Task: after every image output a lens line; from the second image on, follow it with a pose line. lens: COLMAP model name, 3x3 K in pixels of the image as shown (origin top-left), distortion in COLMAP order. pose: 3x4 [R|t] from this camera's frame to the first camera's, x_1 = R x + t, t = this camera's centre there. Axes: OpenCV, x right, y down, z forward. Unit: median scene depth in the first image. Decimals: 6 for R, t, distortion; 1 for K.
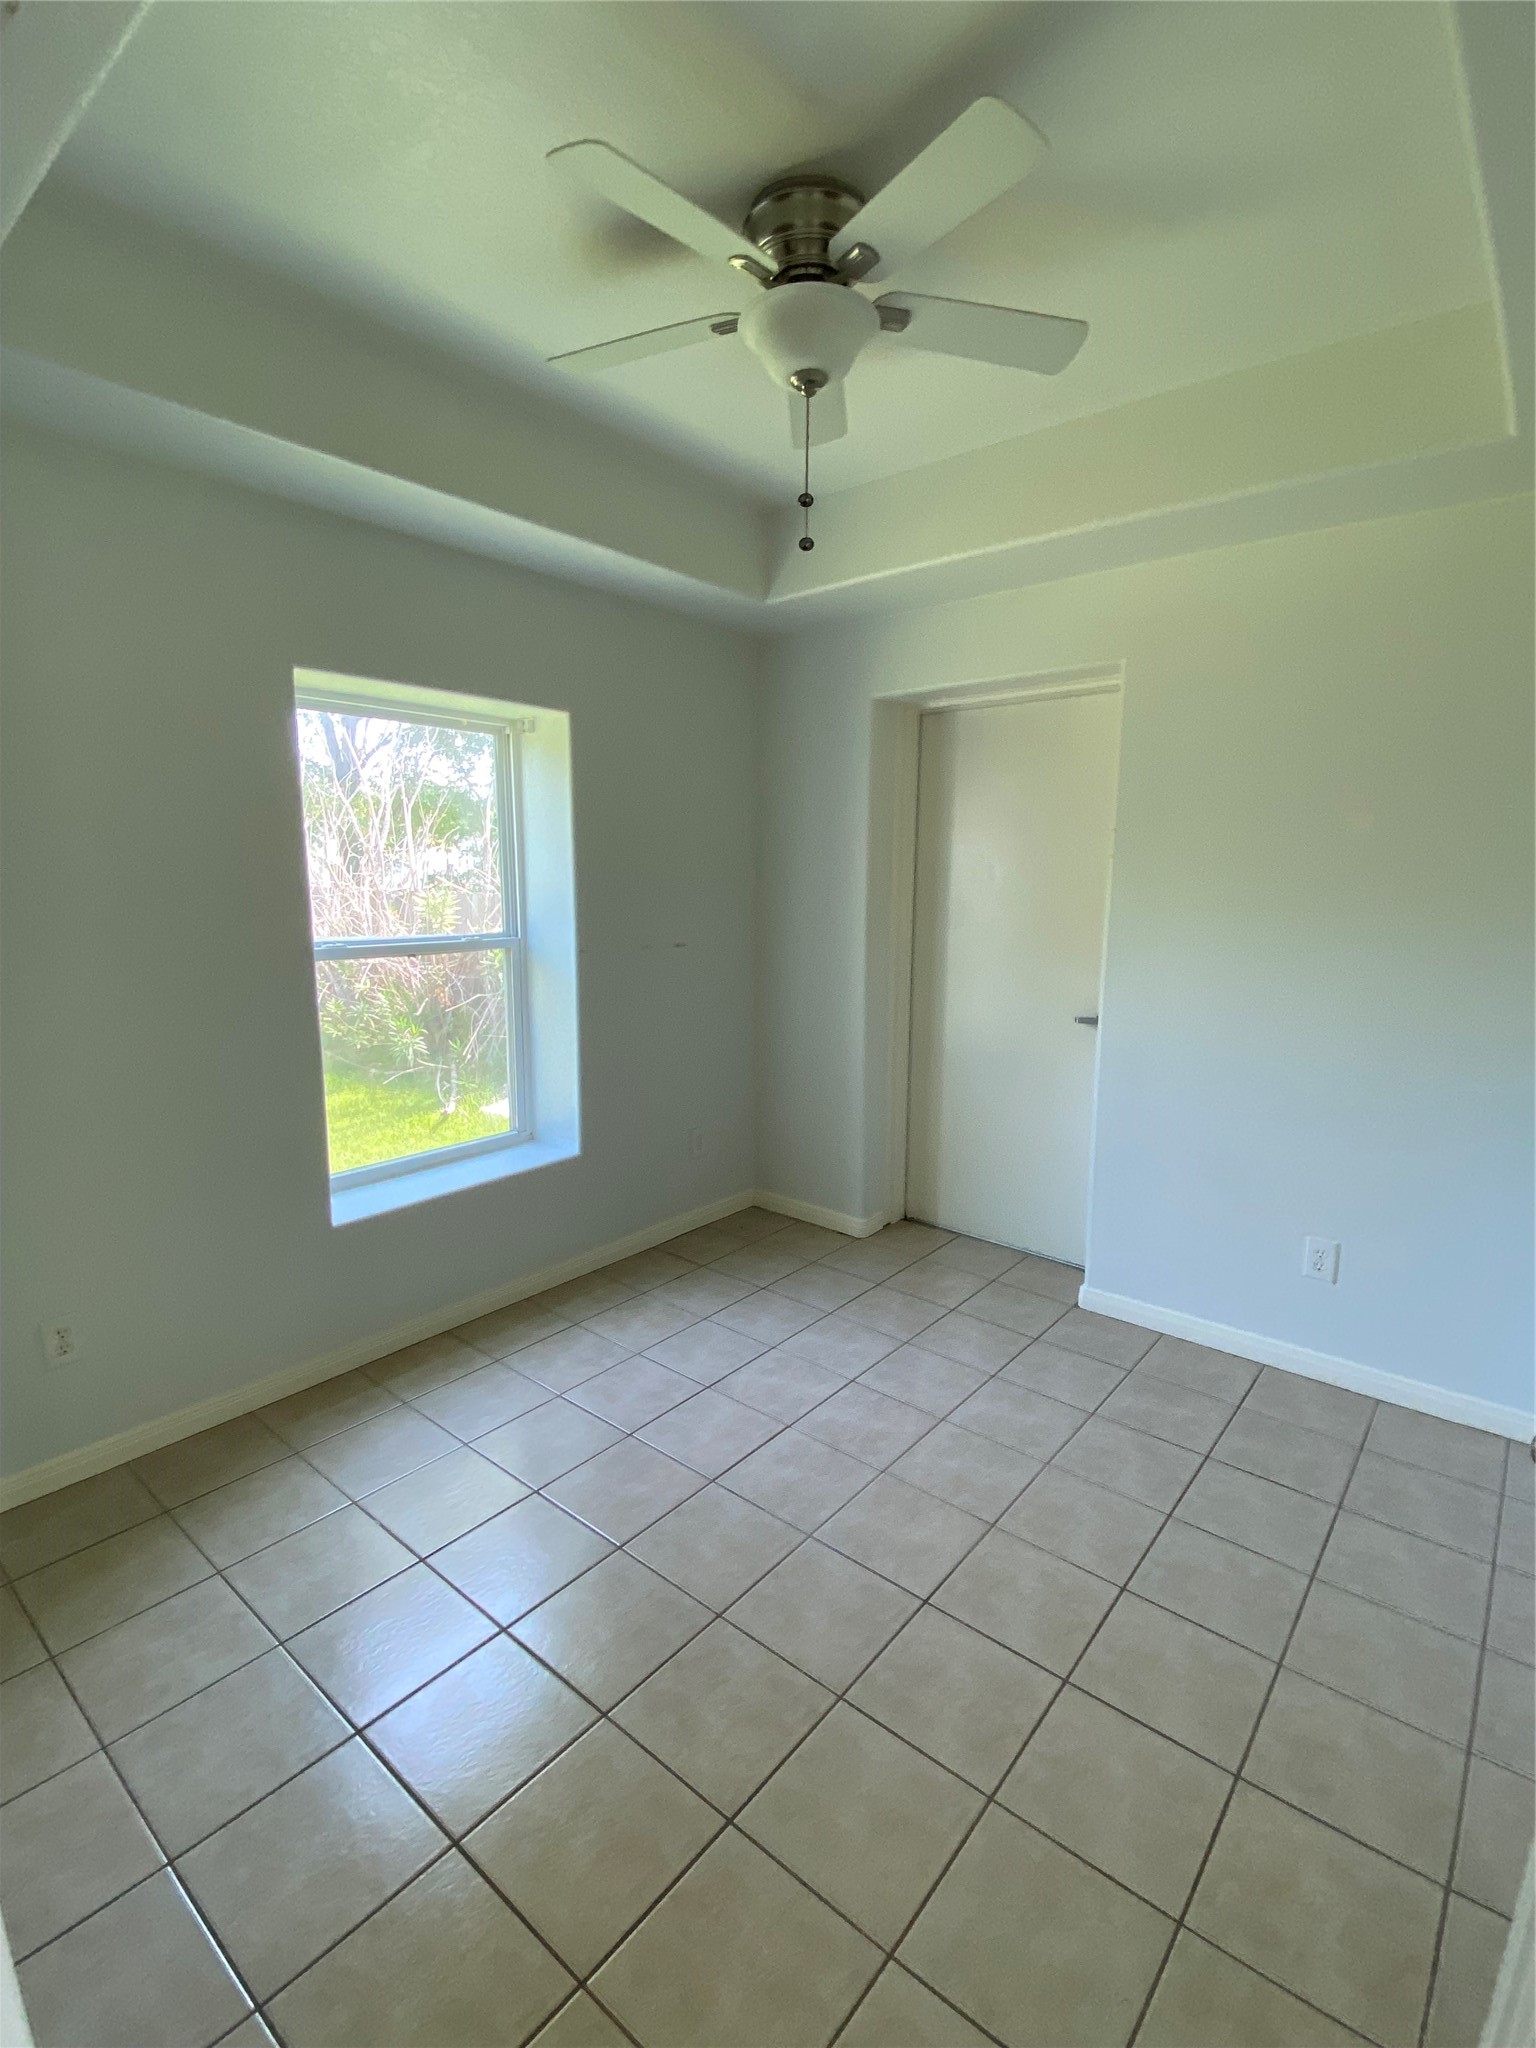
lens RADIAL K [[944.2, 0, 768.0], [0, 944.2, 1024.0], [0, 0, 1]] dist [0.011514, -0.016446]
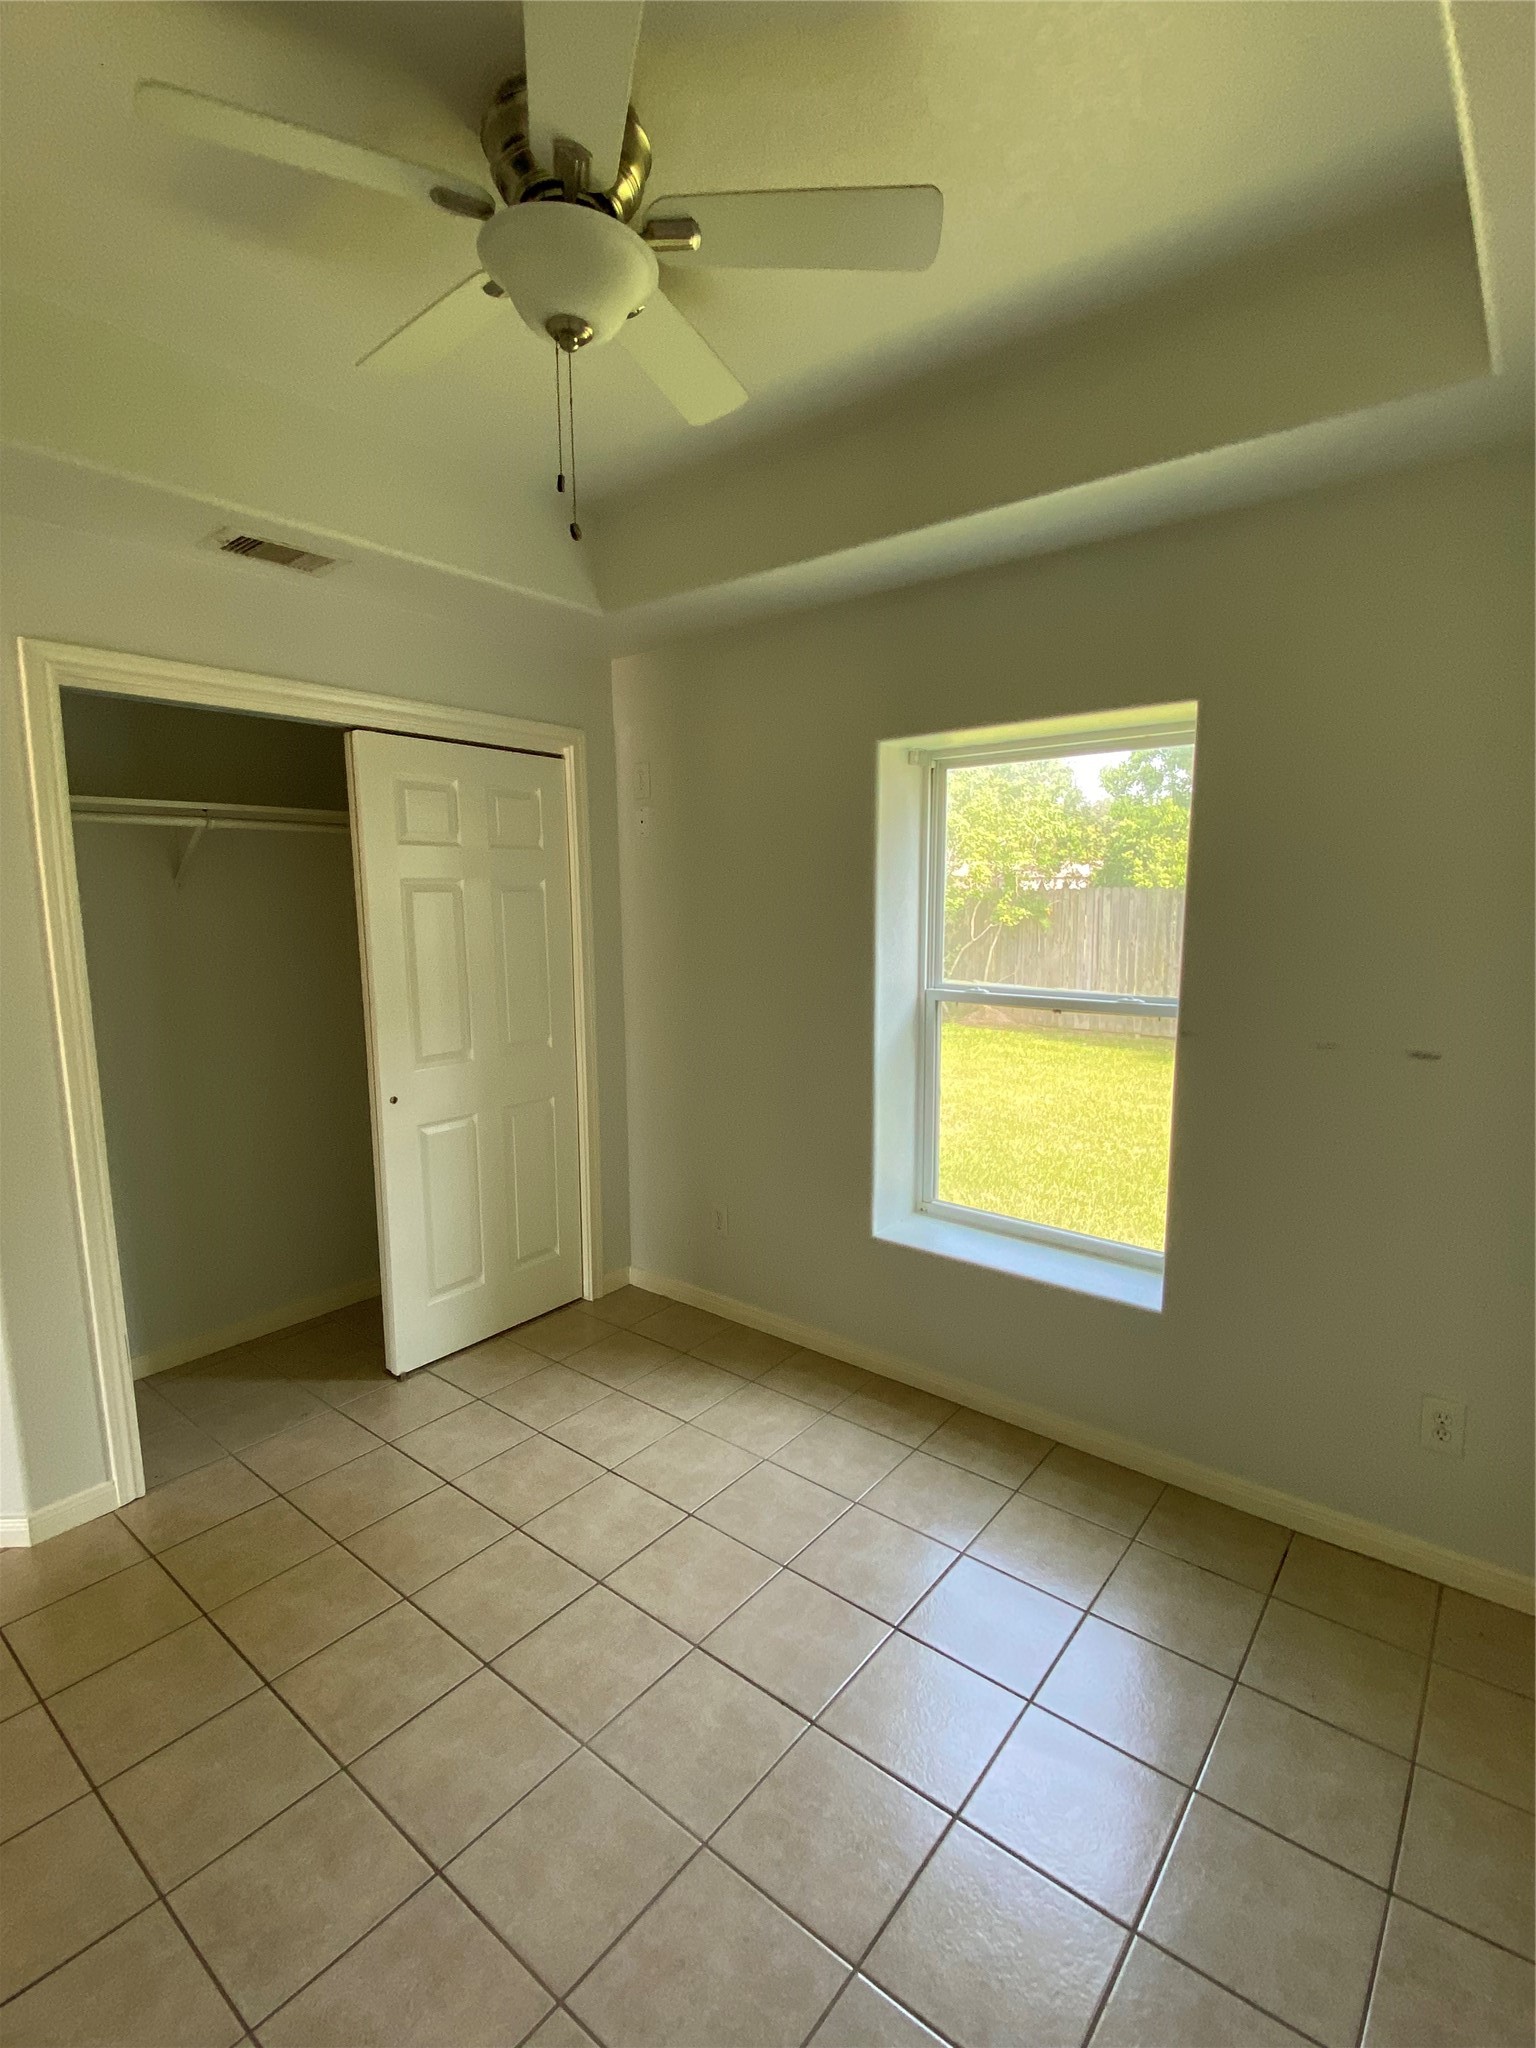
lens RADIAL K [[944.2, 0, 768.0], [0, 944.2, 1024.0], [0, 0, 1]] dist [0.011514, -0.016446]
pose [[0.017680, 0.133027, -0.990955, 0.615990], [-0.159729, 0.978756, 0.128540, -0.156923], [0.987003, 0.156012, 0.038553, 0.821782]]
